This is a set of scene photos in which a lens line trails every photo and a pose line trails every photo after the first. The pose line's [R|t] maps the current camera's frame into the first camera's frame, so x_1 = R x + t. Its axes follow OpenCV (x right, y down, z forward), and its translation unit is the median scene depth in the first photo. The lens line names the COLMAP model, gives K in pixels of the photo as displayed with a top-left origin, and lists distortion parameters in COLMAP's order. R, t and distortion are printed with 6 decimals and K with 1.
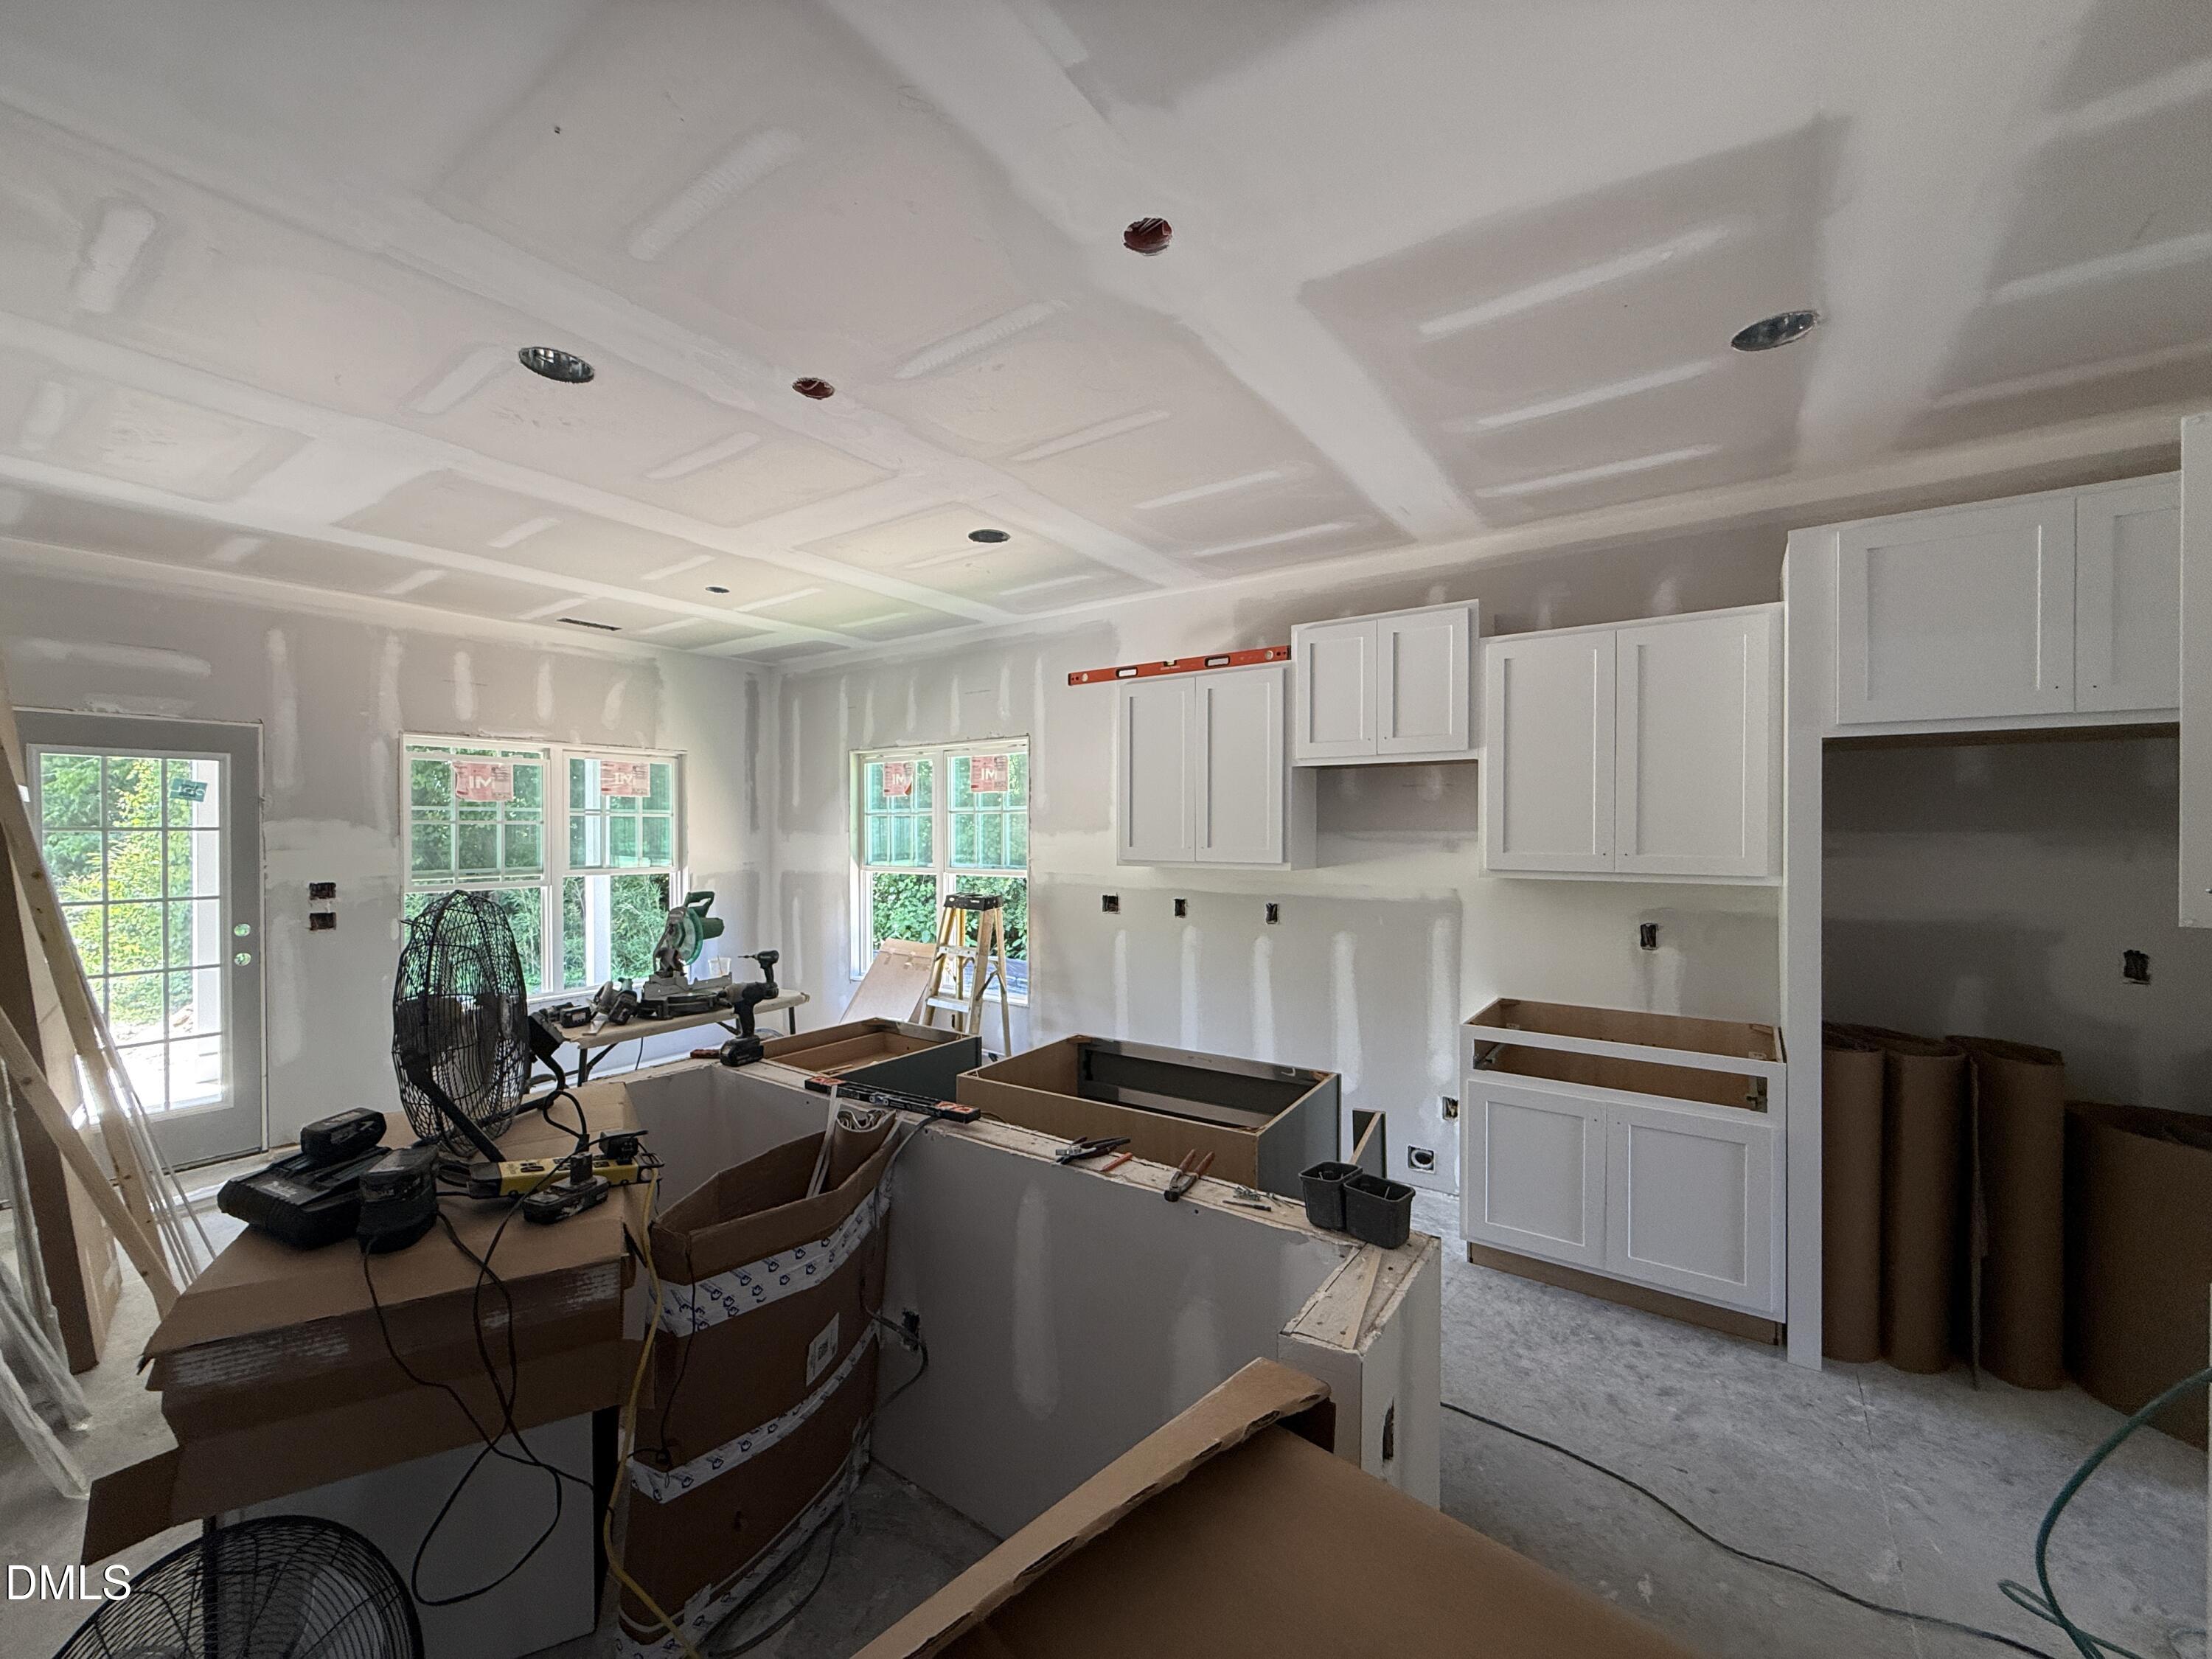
lens RADIAL K [[873.9, 0, 1096.8], [0, 873.9, 829.8], [0, 0, 1]] dist [0.002556, -0.000872]
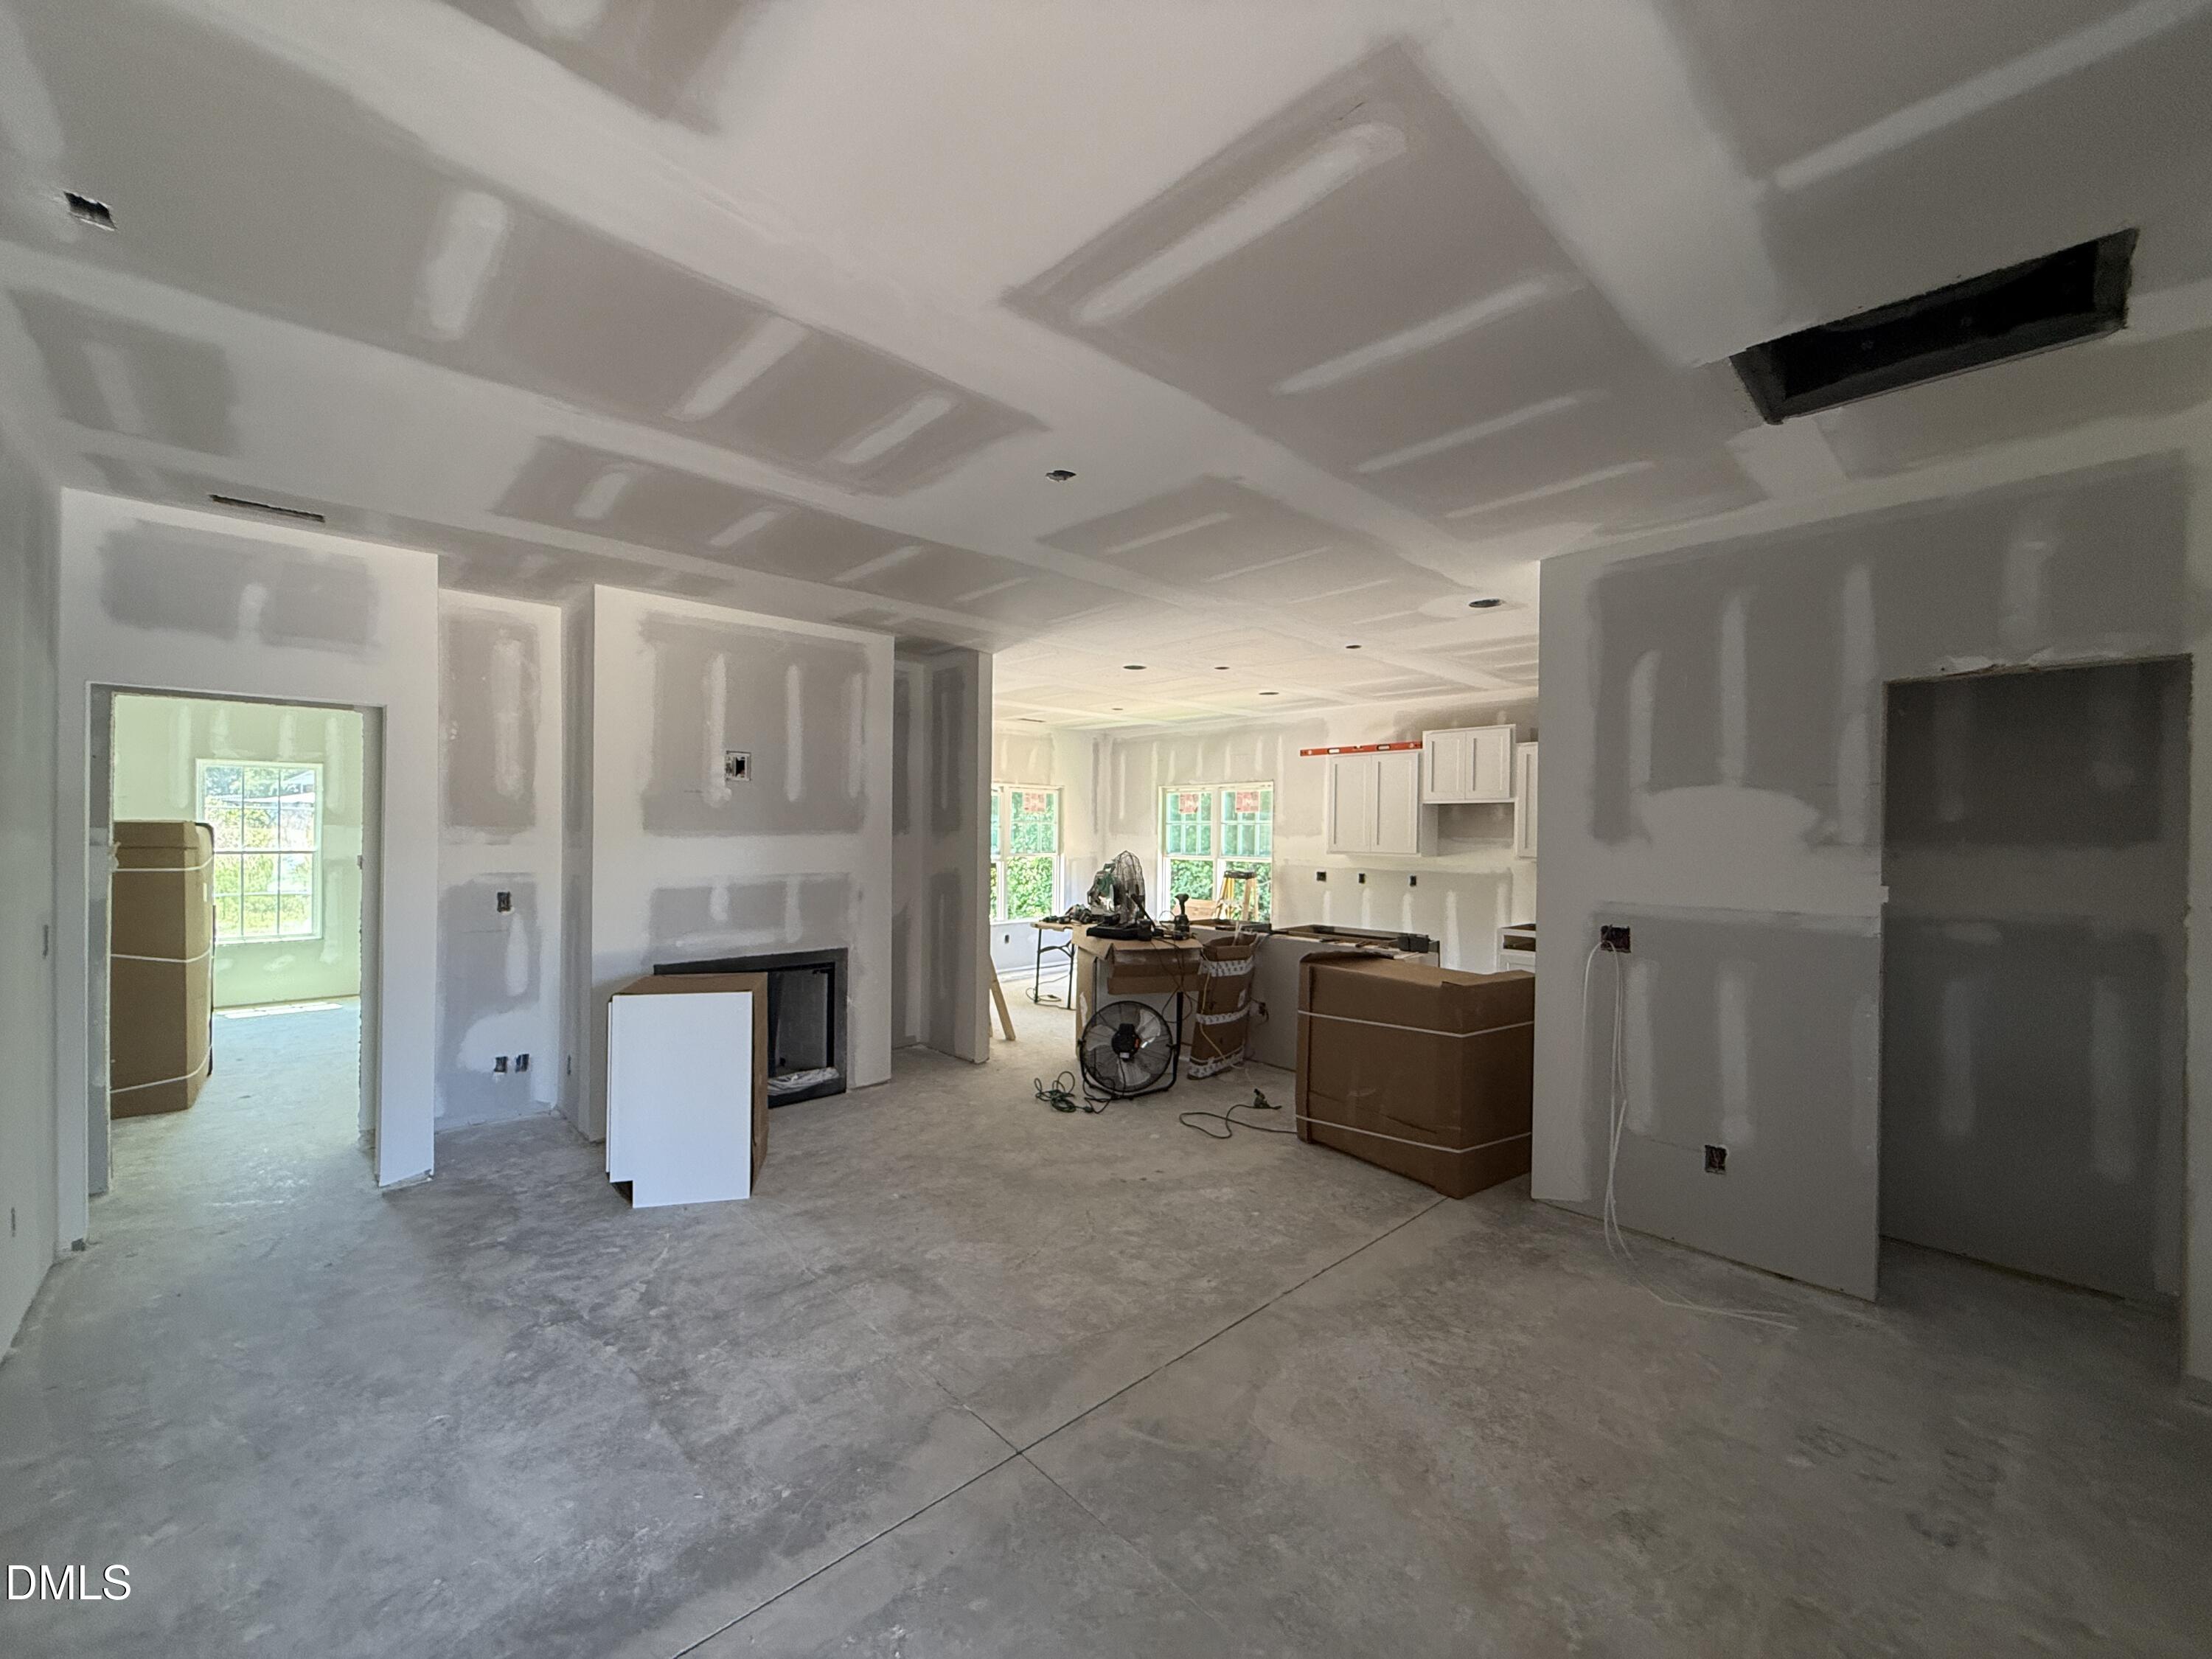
lens RADIAL K [[873.9, 0, 1100.3], [0, 873.9, 833.7], [0, 0, 1]] dist [0.002556, -0.000872]
pose [[0.980476, 0.013147, -0.196196, -0.103575], [-0.013324, 0.999911, 0.000419, 0.003048], [0.196184, 0.002203, 0.980565, -1.116531]]
